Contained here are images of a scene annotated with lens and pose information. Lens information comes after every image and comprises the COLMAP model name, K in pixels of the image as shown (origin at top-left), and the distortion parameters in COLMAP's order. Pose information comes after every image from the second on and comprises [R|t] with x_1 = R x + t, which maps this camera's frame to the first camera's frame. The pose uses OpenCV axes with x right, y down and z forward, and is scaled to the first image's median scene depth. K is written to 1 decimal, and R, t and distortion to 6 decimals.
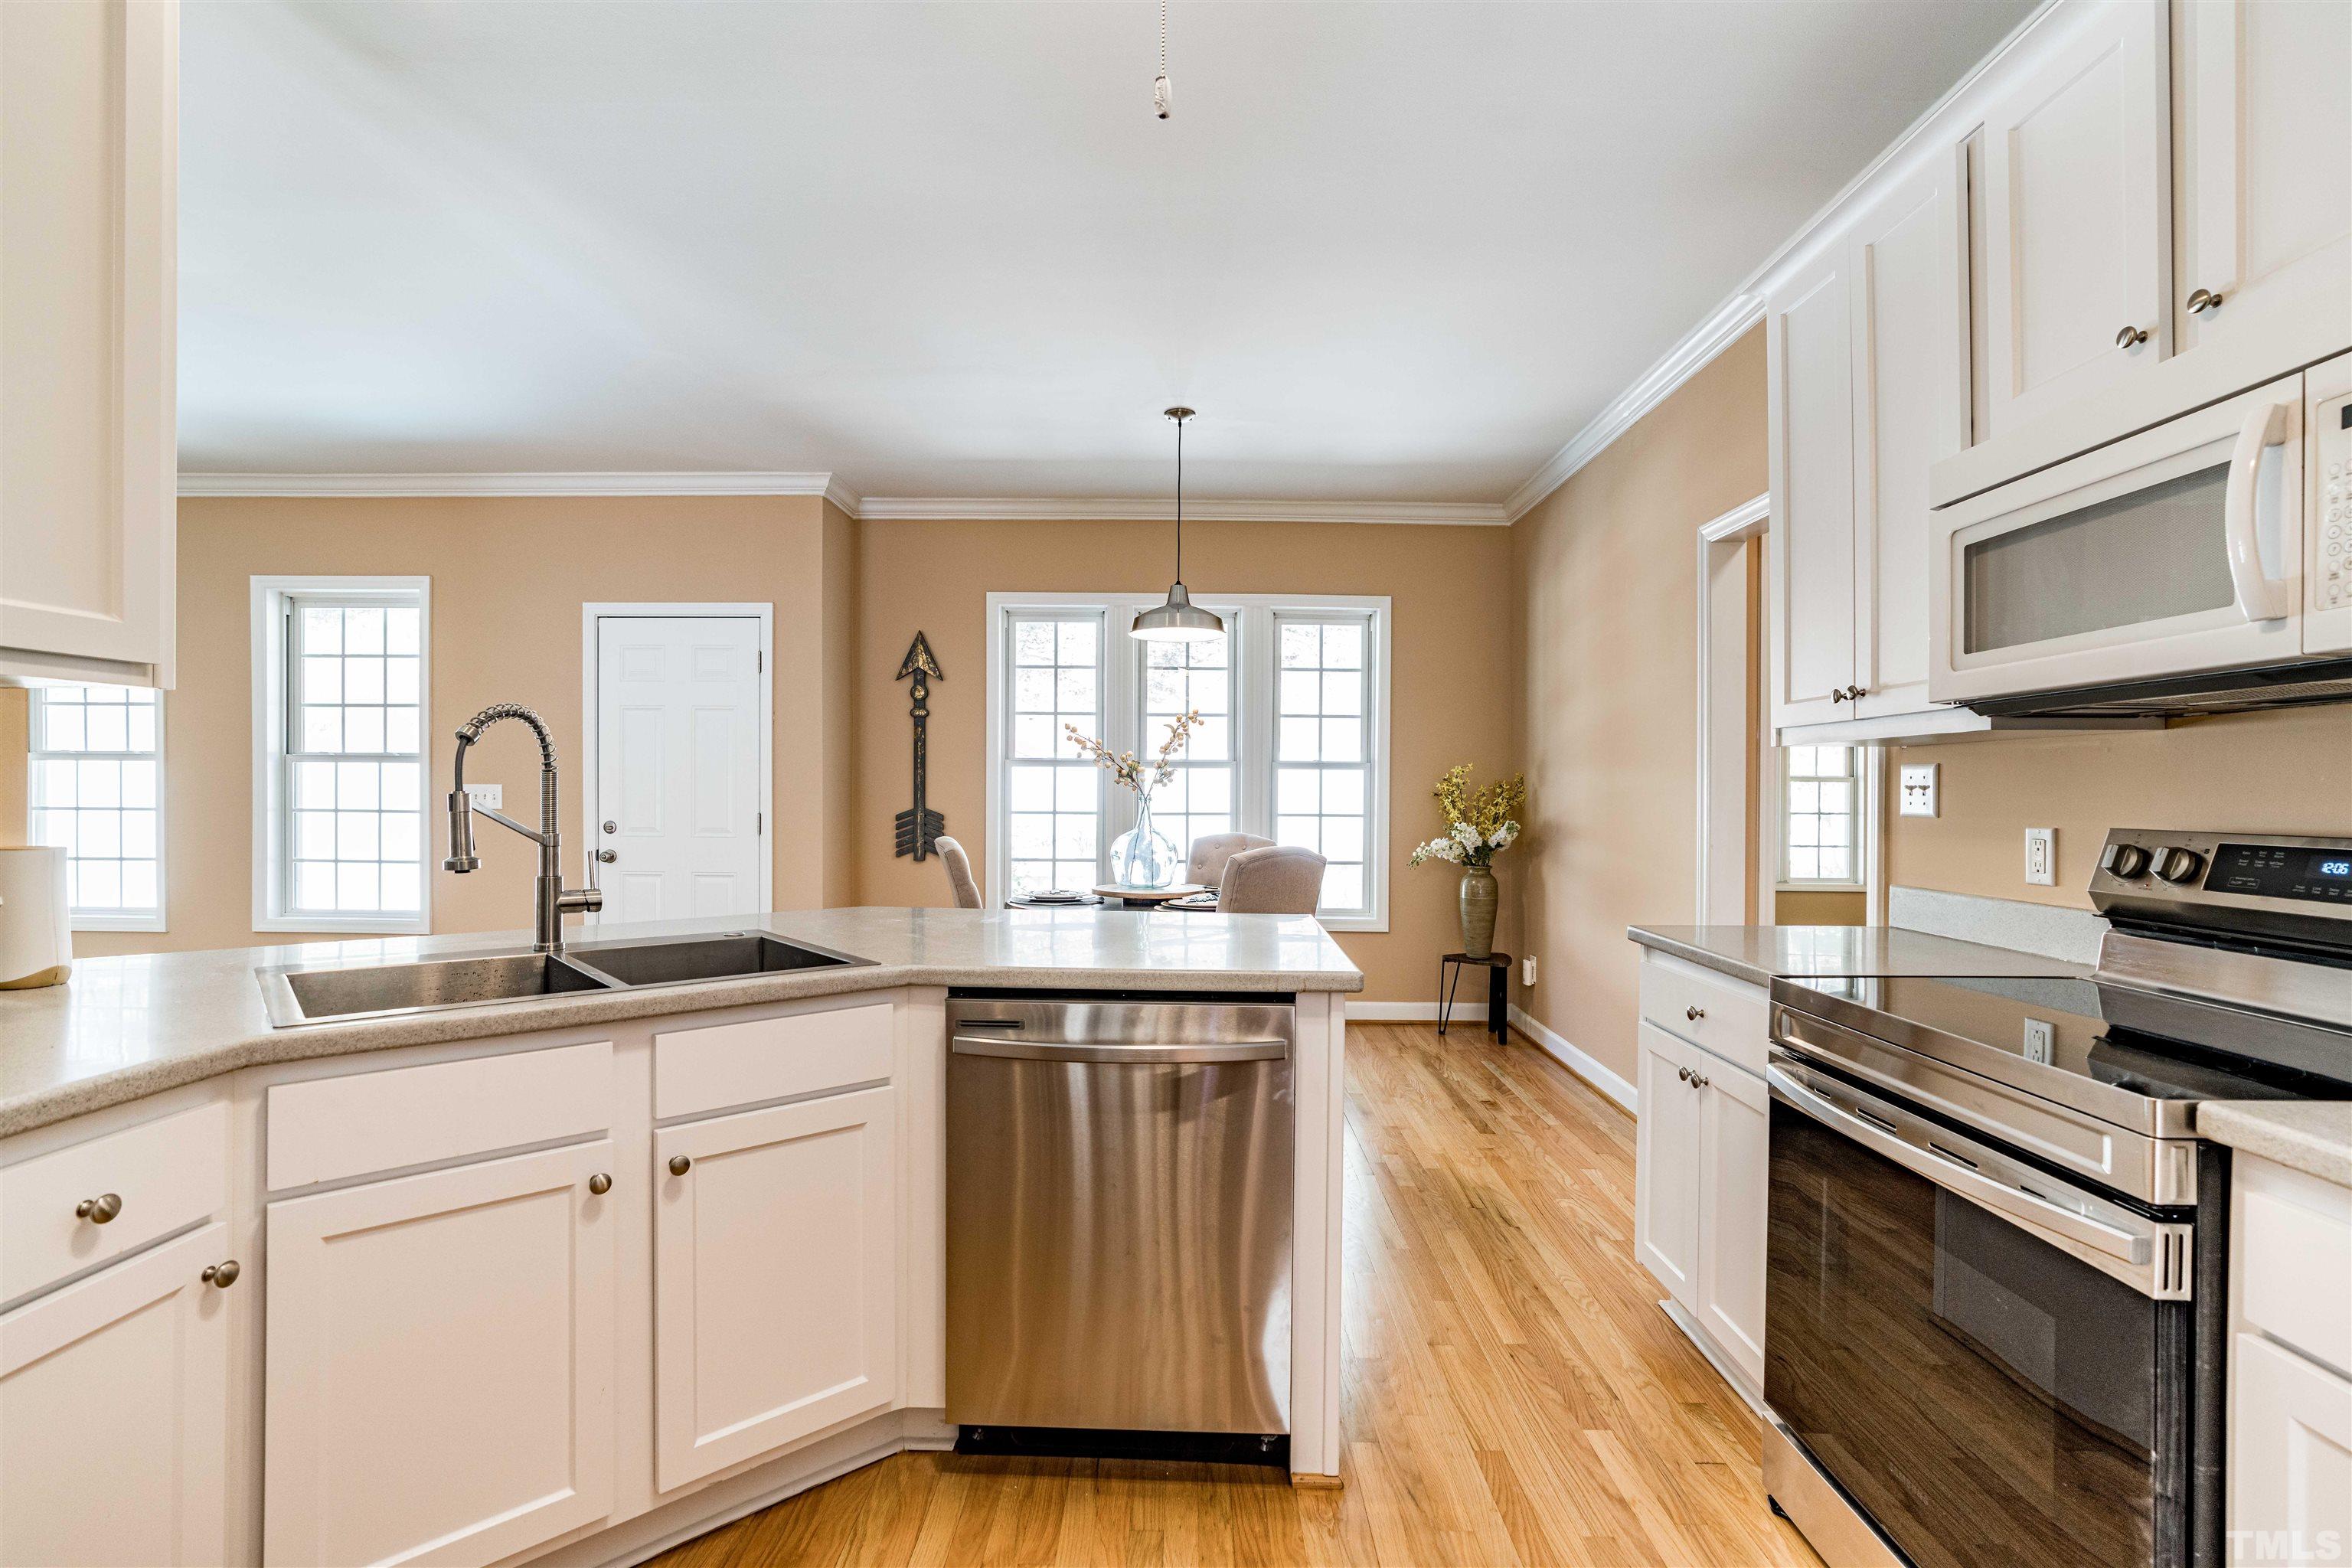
lens RADIAL K [[1085.9, 0, 1170.5], [0, 1085.9, 789.7], [0, 0, 1]] dist [-0.042225, 0.024651]
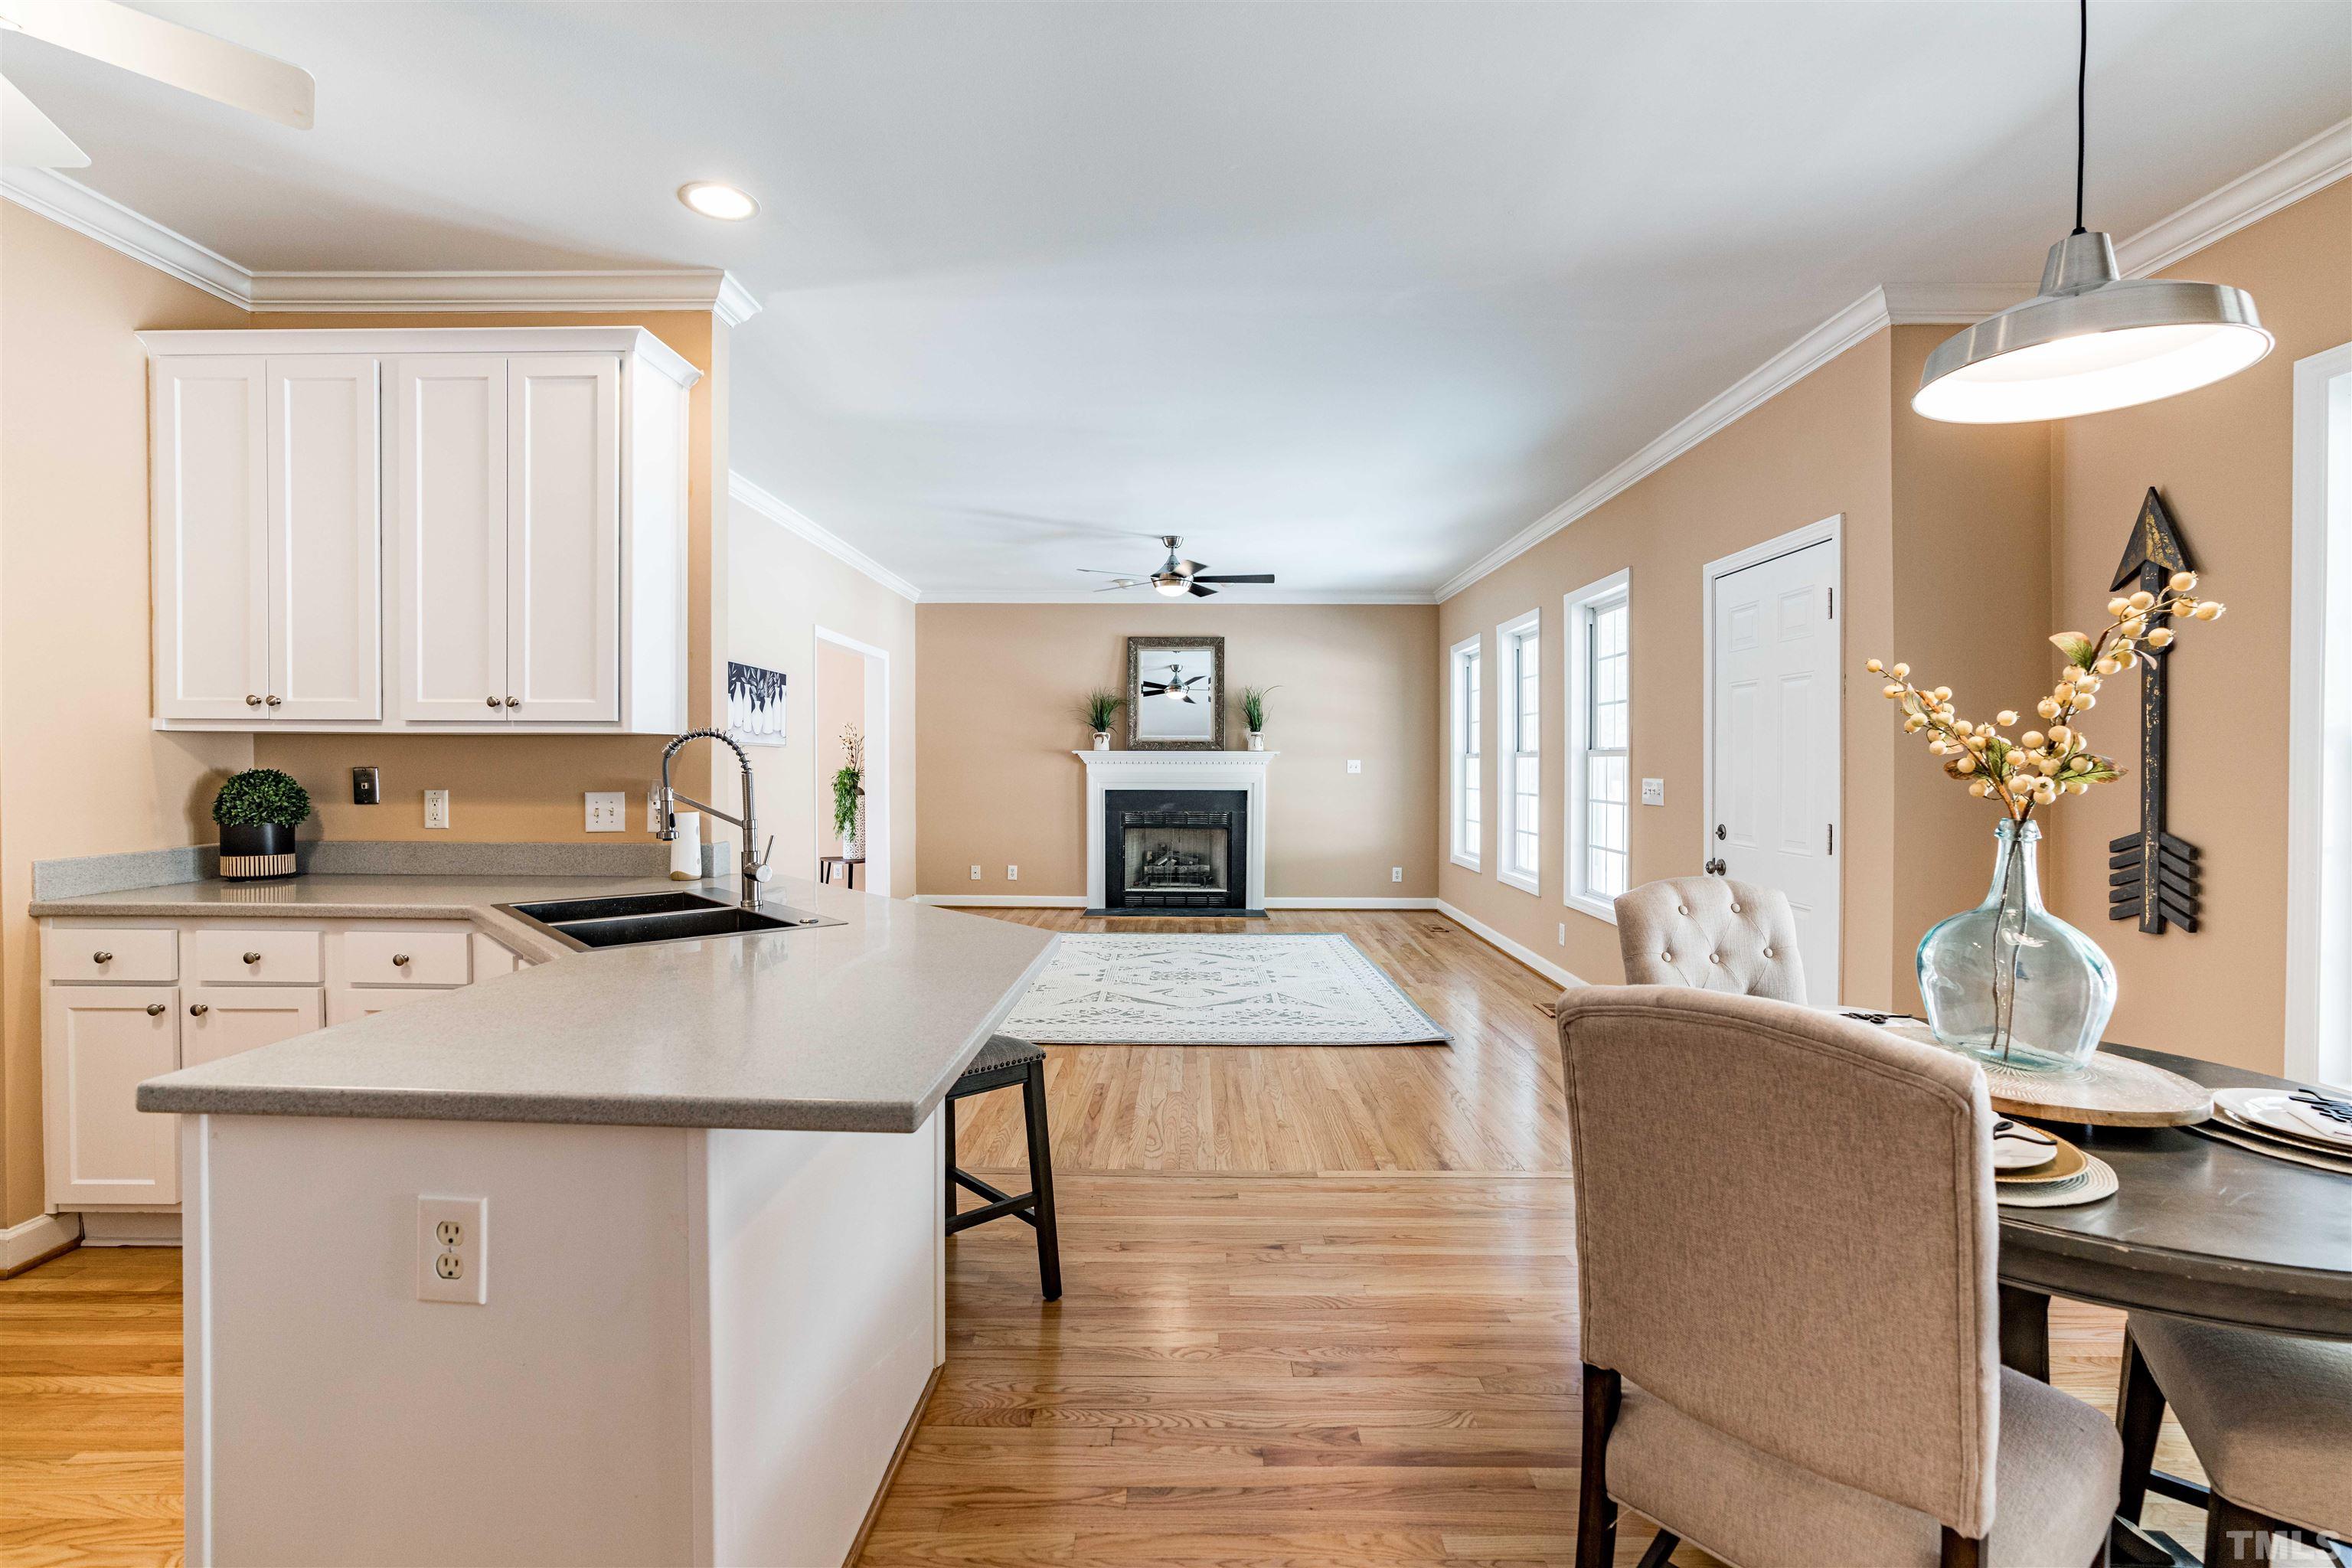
lens RADIAL K [[1075.6, 0, 1171.3], [0, 1075.6, 774.8], [0, 0, 1]] dist [-0.040912, 0.023678]
pose [[0.003407, 0.005616, -0.999978, 0.359650], [-0.007099, 0.999959, 0.005592, -0.012626], [0.999969, 0.007080, 0.003447, 0.709108]]
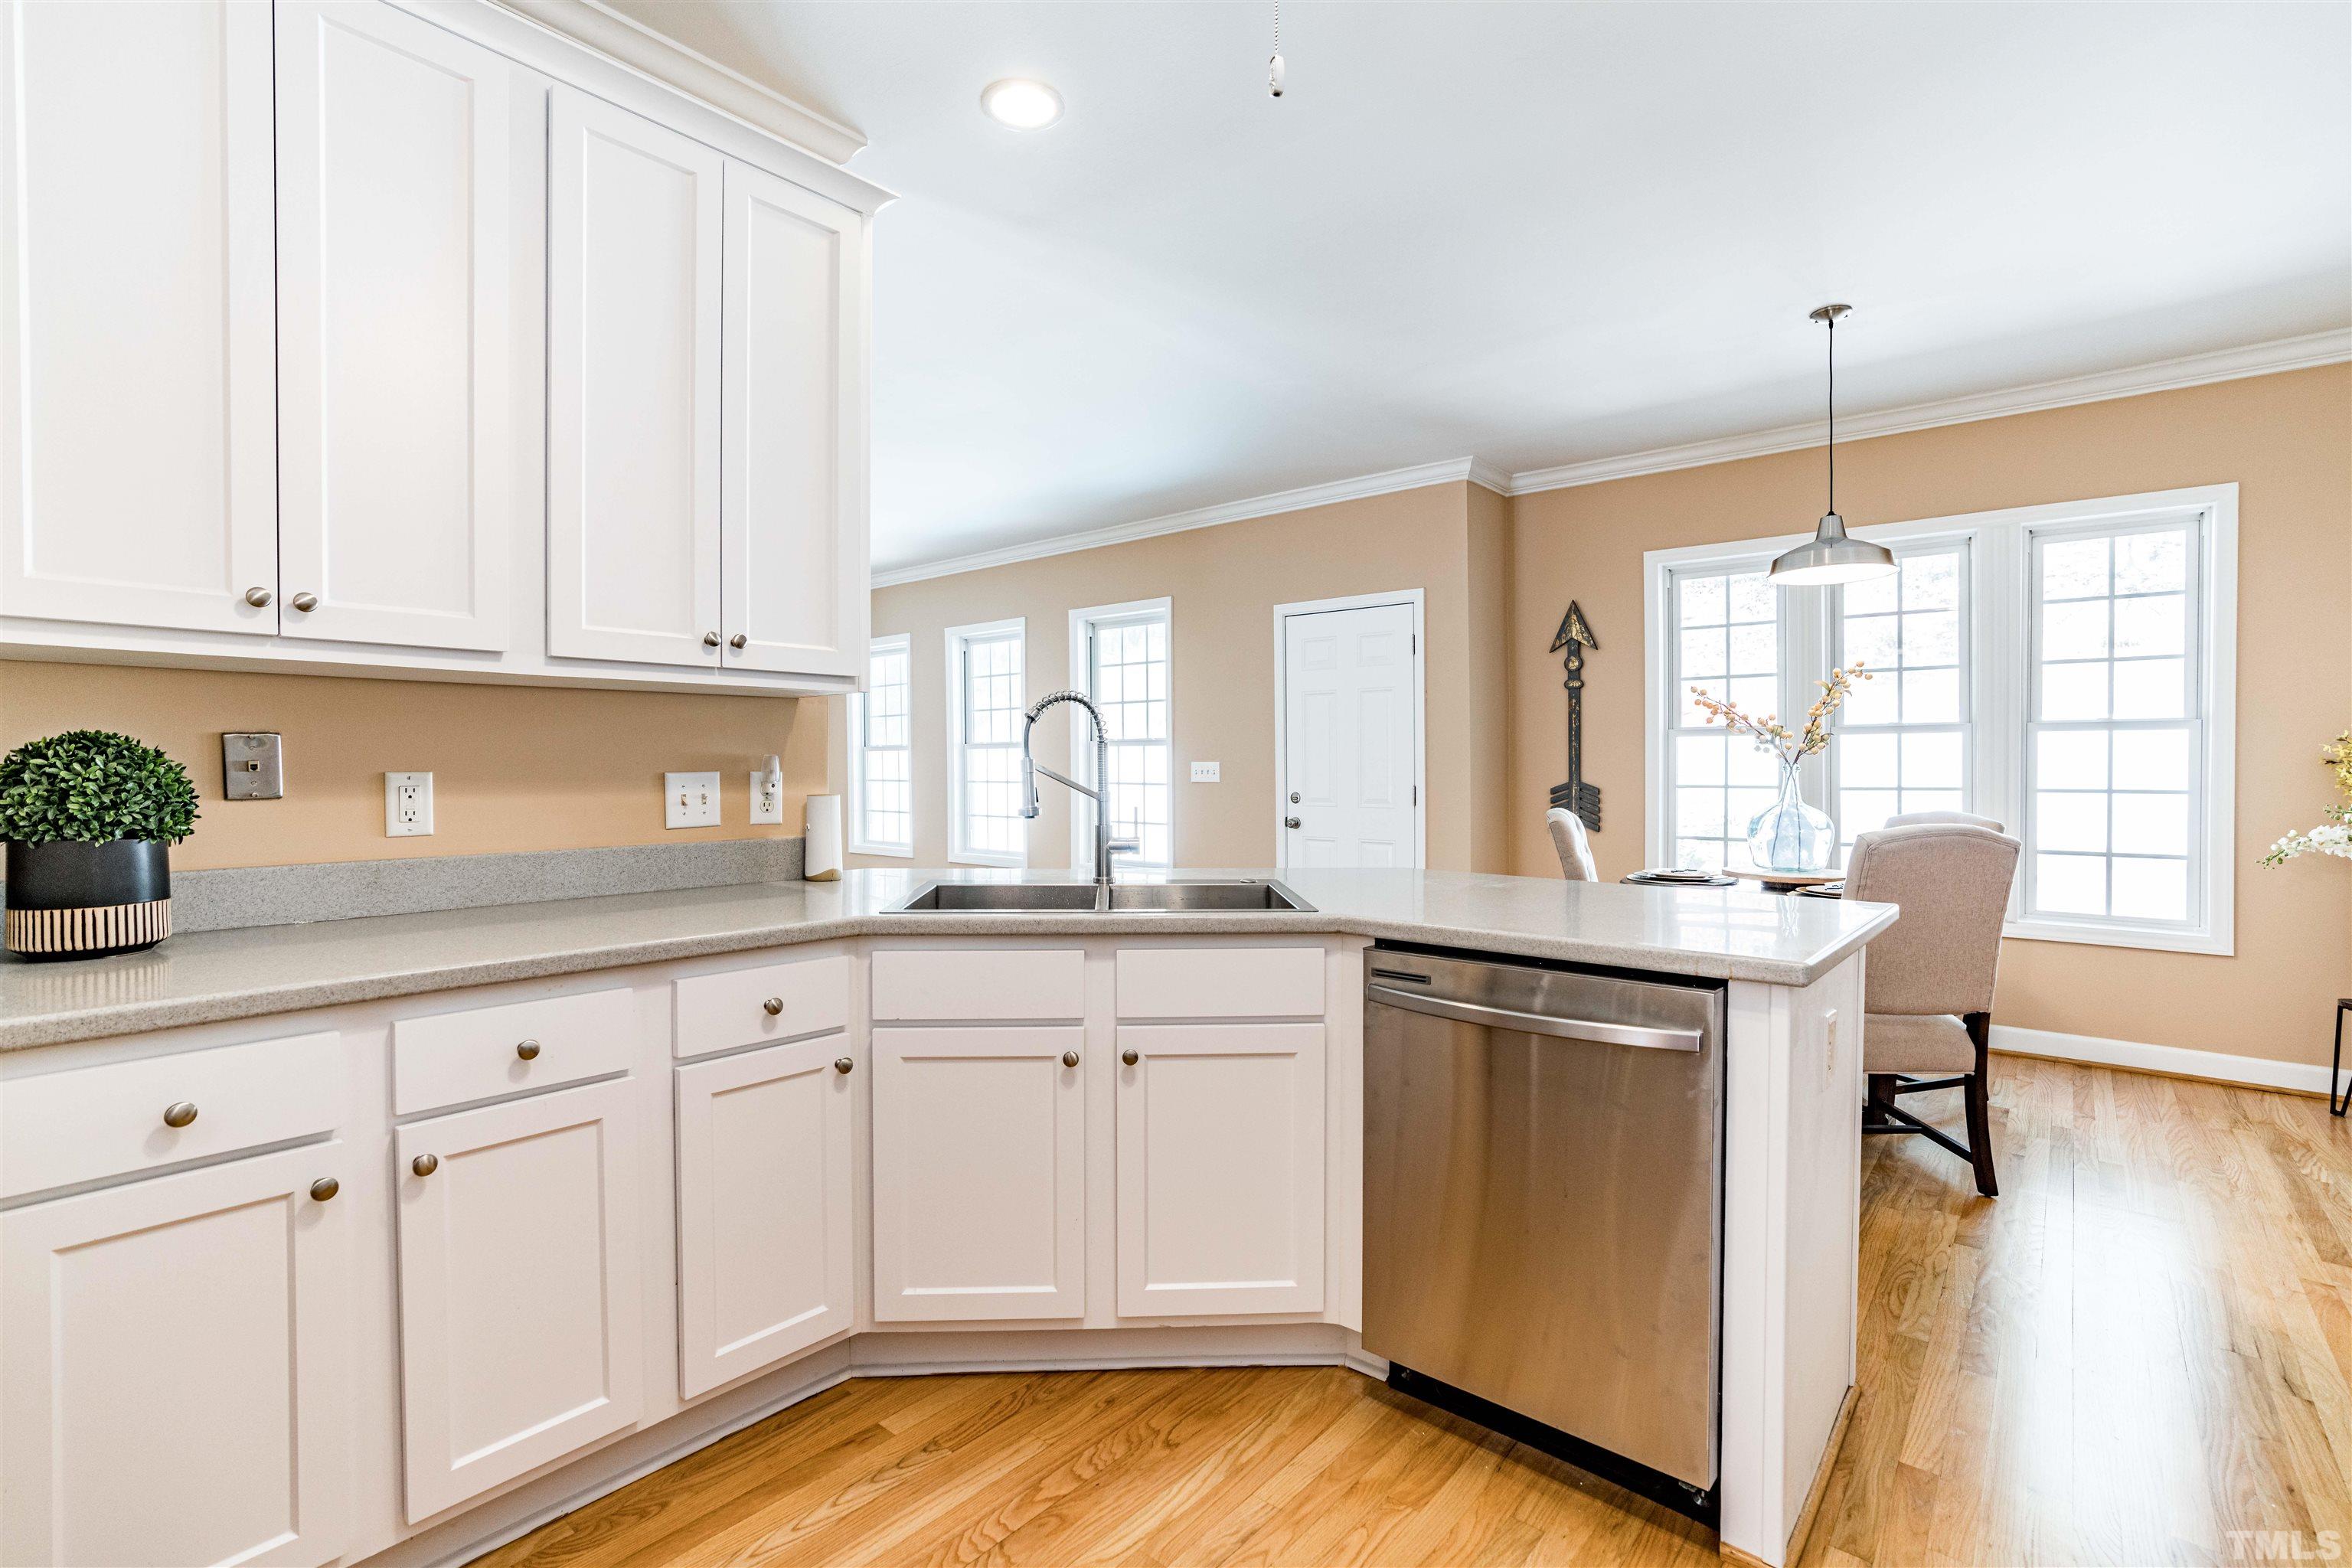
lens RADIAL K [[1075.6, 0, 1171.3], [0, 1075.6, 774.8], [0, 0, 1]] dist [-0.040912, 0.023678]
pose [[0.770714, -0.003228, -0.637173, 0.137736], [0.006035, 0.999979, 0.002234, 0.008658], [0.637152, -0.005568, 0.770718, 0.030892]]
